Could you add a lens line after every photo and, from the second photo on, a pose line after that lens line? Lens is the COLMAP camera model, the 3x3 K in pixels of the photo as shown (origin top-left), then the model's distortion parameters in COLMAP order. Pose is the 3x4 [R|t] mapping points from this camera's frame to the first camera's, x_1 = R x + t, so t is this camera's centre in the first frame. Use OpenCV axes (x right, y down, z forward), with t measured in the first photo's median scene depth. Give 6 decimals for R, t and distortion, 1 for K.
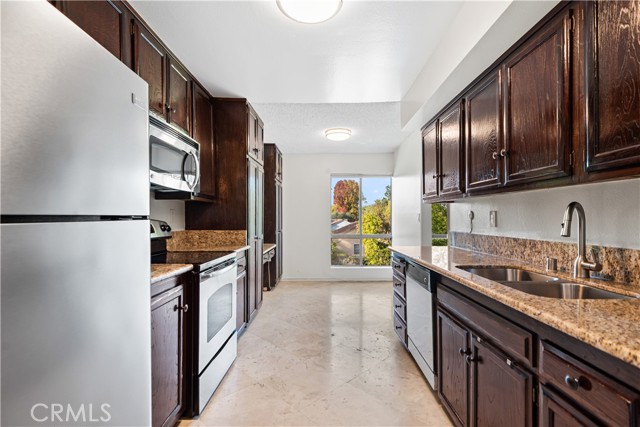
lens RADIAL K [[291.4, 0, 321.3], [0, 291.4, 217.3], [0, 0, 1]] dist [0.019710, -0.003208]
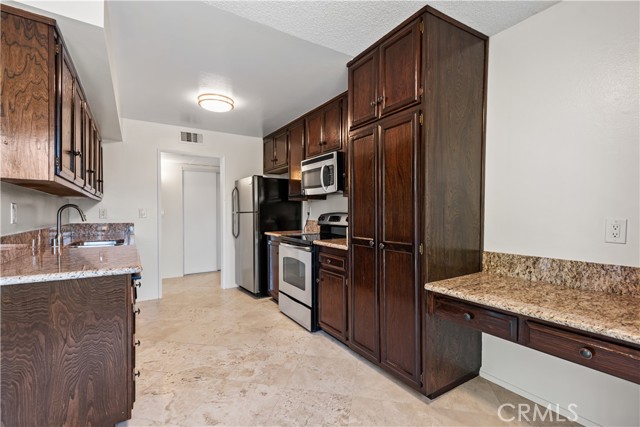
lens RADIAL K [[291.4, 0, 318.7], [0, 291.4, 211.7], [0, 0, 1]] dist [0.019710, -0.003208]
pose [[-0.840861, 0.005367, -0.541225, 0.293491], [0.007339, 0.999972, -0.001486, 0.004154], [0.541201, -0.005222, -0.840877, 1.922395]]
